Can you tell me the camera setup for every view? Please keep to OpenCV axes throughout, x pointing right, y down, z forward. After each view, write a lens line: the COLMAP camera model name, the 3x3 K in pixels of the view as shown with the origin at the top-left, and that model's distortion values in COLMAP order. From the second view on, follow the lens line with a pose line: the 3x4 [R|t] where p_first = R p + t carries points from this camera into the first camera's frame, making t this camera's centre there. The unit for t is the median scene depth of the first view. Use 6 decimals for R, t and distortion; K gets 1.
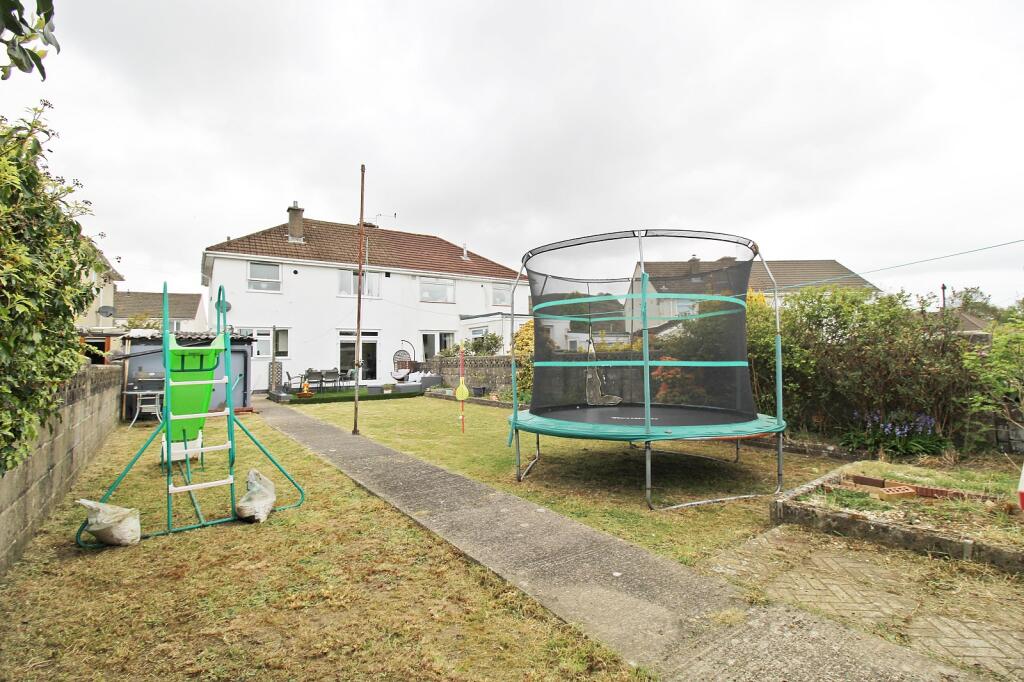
lens RADIAL K [[477.8, 0, 517.9], [0, 477.8, 330.2], [0, 0, 1]] dist [0.002533, -0.015110]
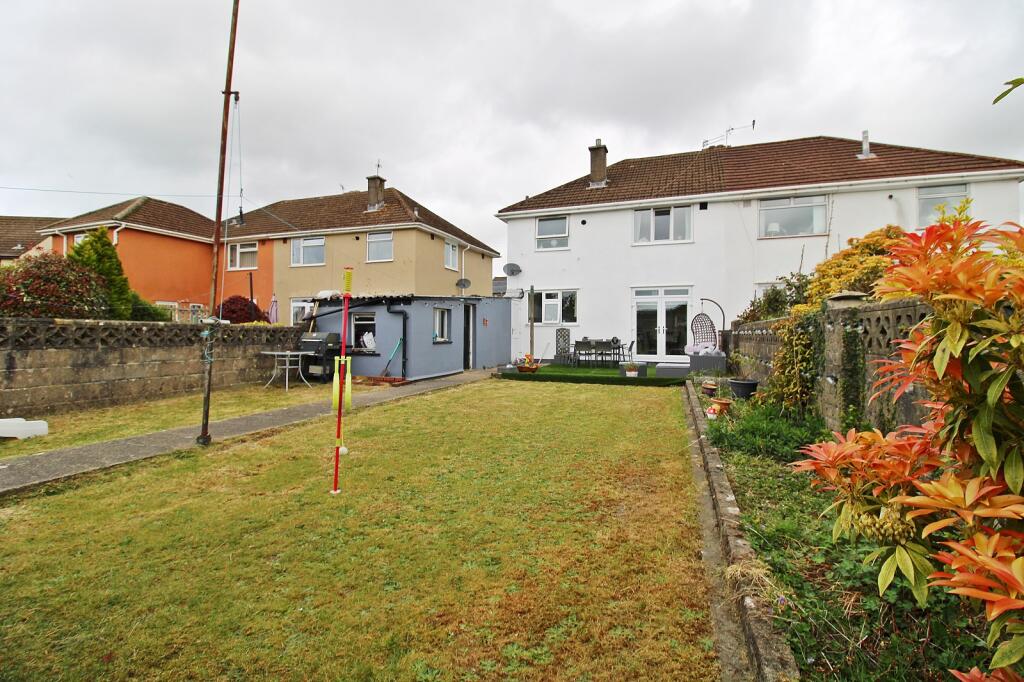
lens RADIAL K [[477.8, 0, 517.9], [0, 477.8, 330.2], [0, 0, 1]] dist [0.002533, -0.015110]
pose [[0.591070, 0.012033, -0.806531, 0.143559], [0.033934, 0.998633, 0.039768, 0.030150], [0.805906, -0.050875, 0.589853, 0.406608]]
